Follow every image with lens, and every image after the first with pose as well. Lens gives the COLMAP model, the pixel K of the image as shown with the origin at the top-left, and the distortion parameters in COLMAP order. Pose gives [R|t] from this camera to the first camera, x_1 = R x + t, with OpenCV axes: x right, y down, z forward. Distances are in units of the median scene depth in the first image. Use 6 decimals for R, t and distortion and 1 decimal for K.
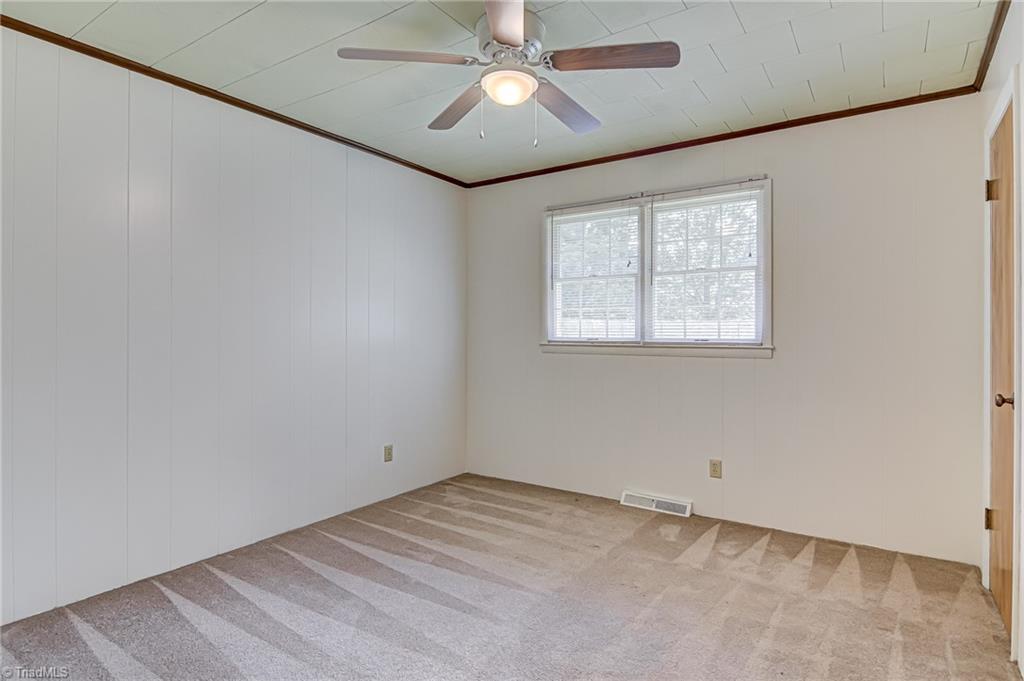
lens RADIAL K [[545.8, 0, 518.2], [0, 545.8, 336.5], [0, 0, 1]] dist [-0.002232, -0.003193]
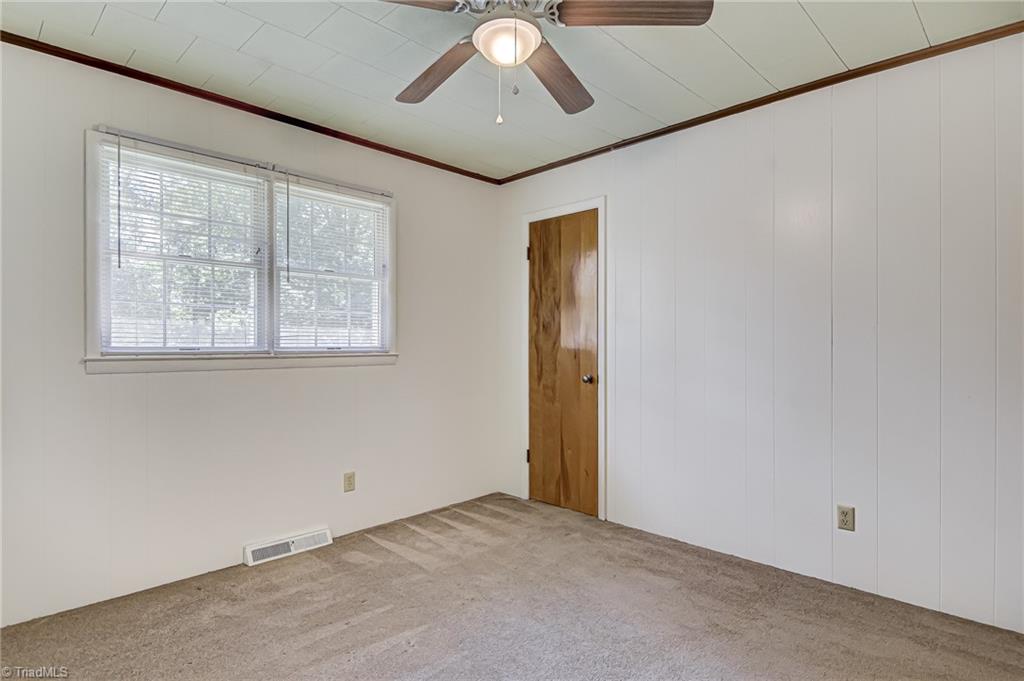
lens RADIAL K [[545.8, 0, 517.6], [0, 545.8, 344.6], [0, 0, 1]] dist [-0.002232, -0.003193]
pose [[0.165393, -0.006203, 0.986208, -0.525703], [0.002225, 0.999980, 0.005916, -0.004526], [-0.986225, 0.001215, 0.165404, 0.536292]]
